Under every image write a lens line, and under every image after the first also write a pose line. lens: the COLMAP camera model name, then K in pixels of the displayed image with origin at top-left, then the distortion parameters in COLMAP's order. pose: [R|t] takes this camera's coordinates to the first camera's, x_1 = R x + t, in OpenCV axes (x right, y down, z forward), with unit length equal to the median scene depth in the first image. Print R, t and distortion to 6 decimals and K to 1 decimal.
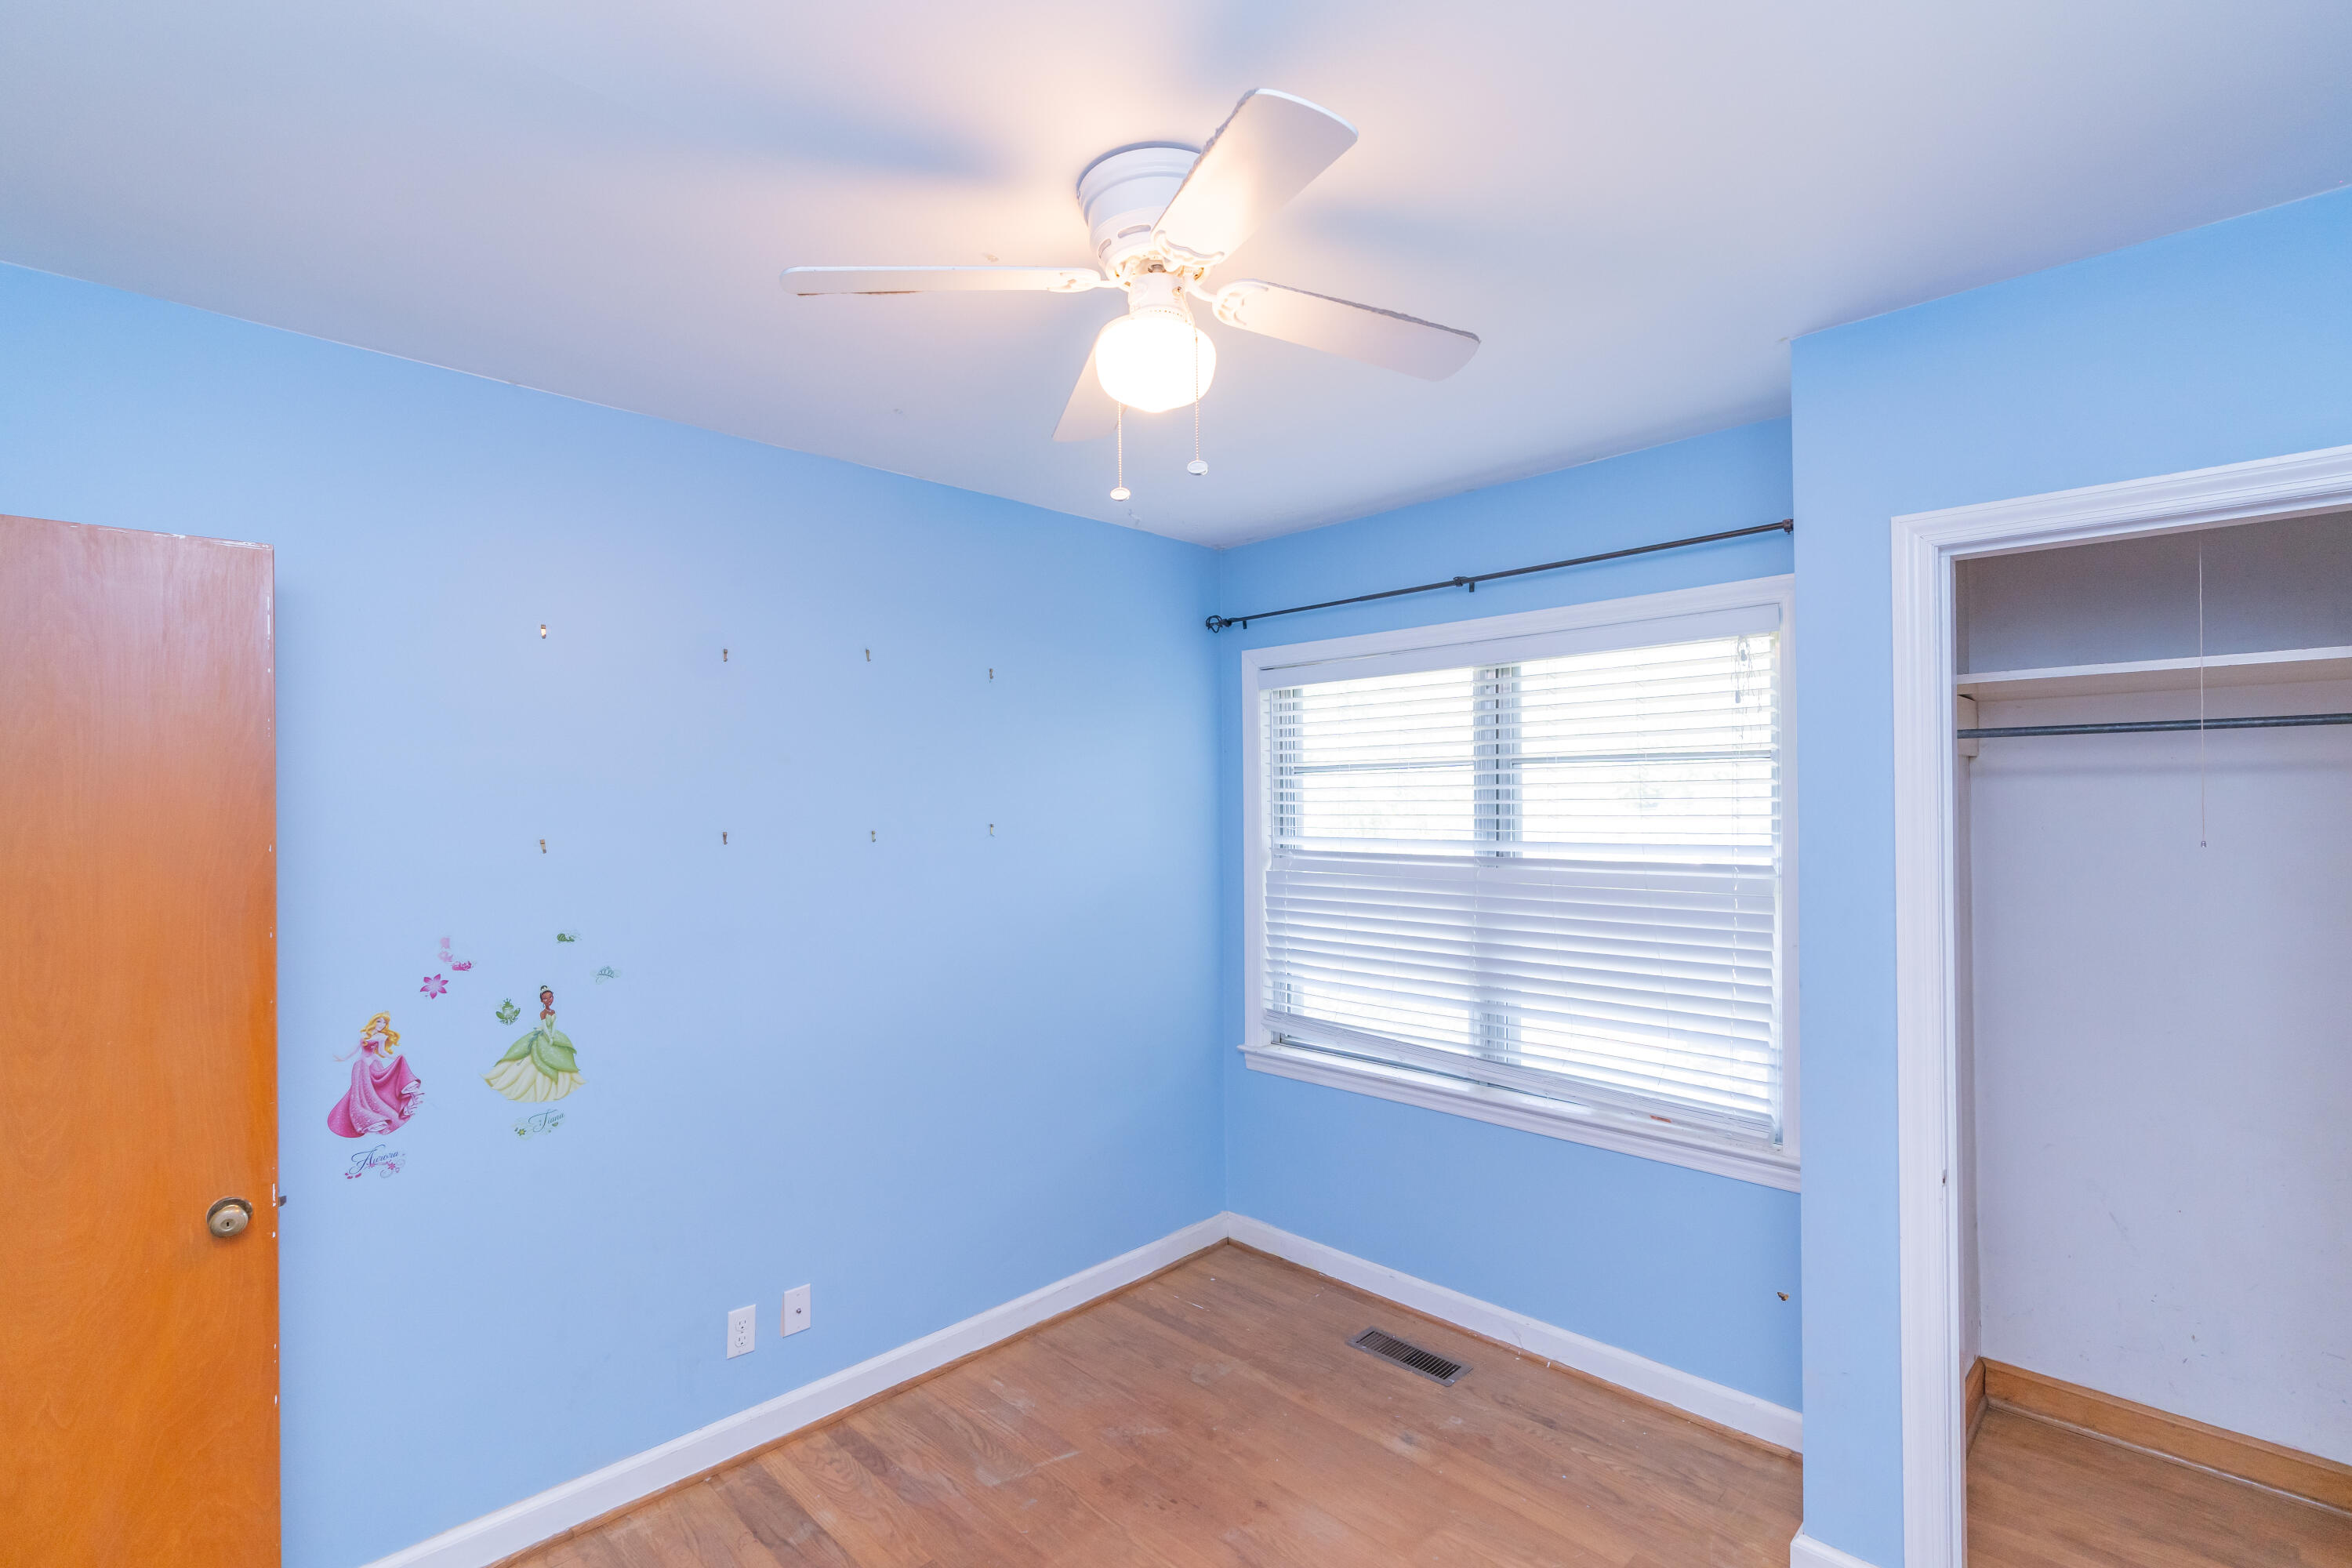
lens RADIAL K [[1085.9, 0, 1169.8], [0, 1085.9, 795.5], [0, 0, 1]] dist [-0.000207, 0.000441]
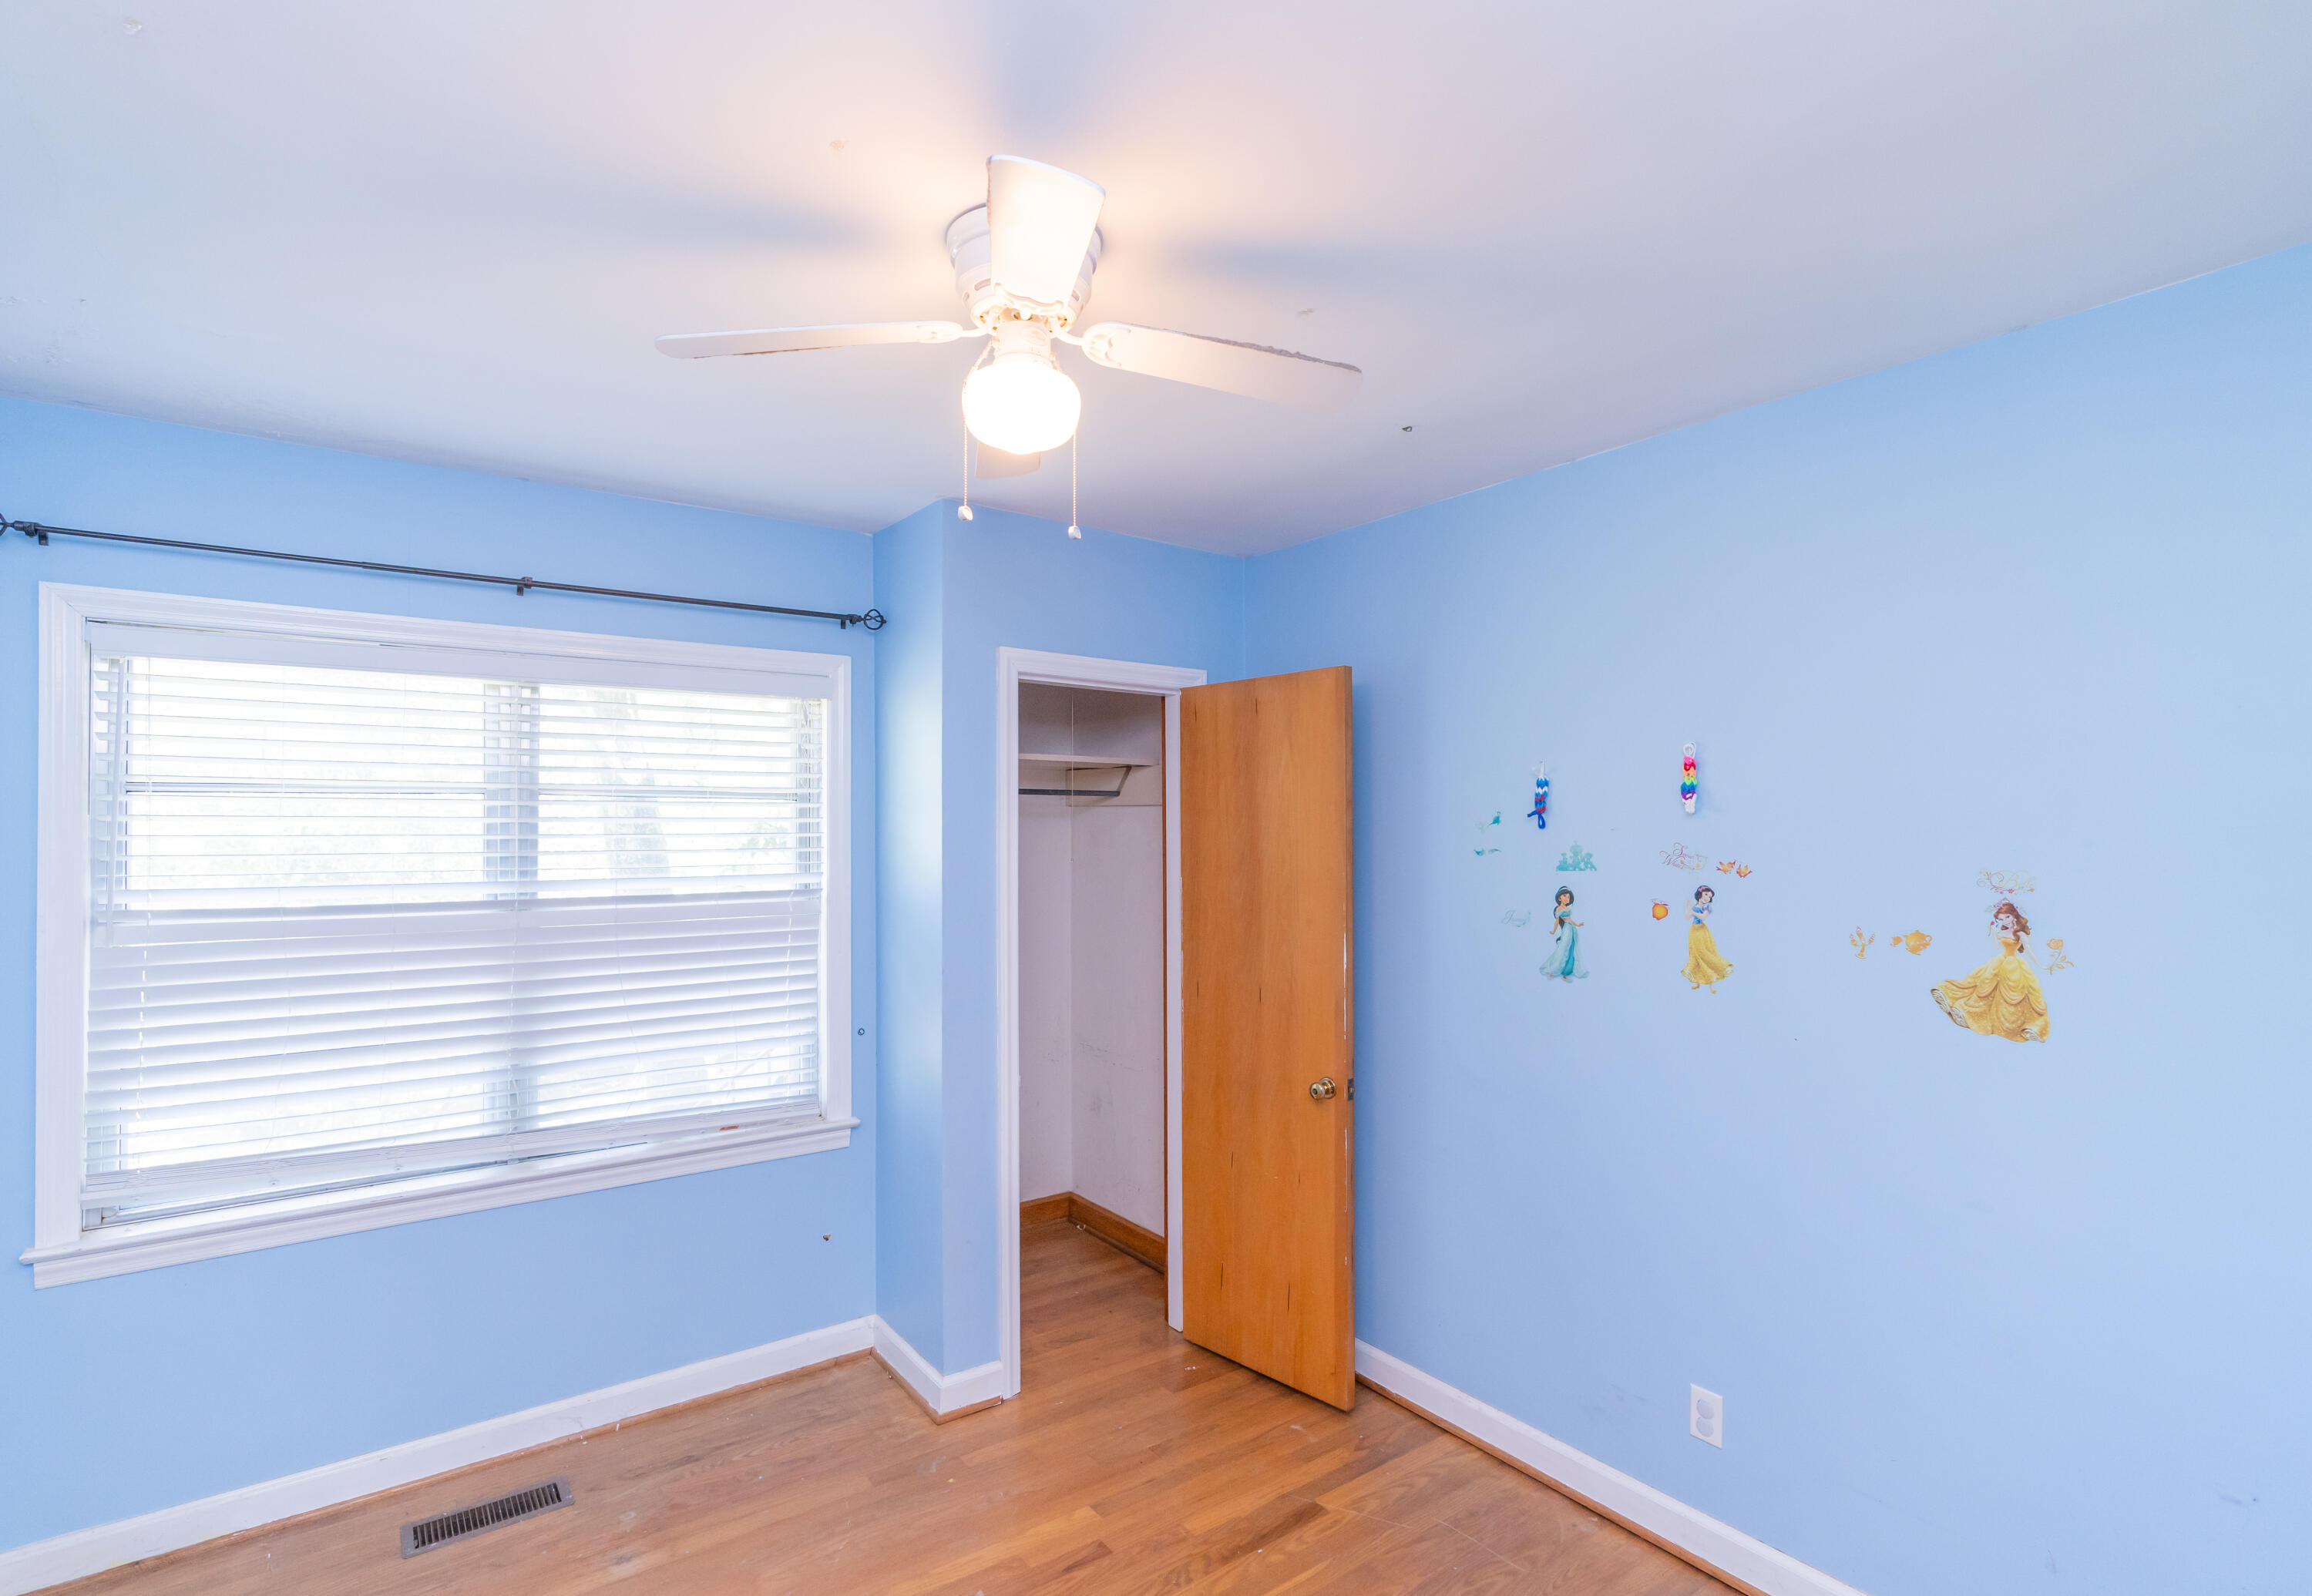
lens RADIAL K [[1108.0, 0, 1119.1], [0, 1108.0, 806.1], [0, 0, 1]] dist [-0.000729, 0.000261]
pose [[0.154406, 0.029679, 0.987562, -0.523680], [-0.004667, 0.999559, -0.029310, 0.005162], [-0.987996, -0.000083, 0.154477, 0.387784]]
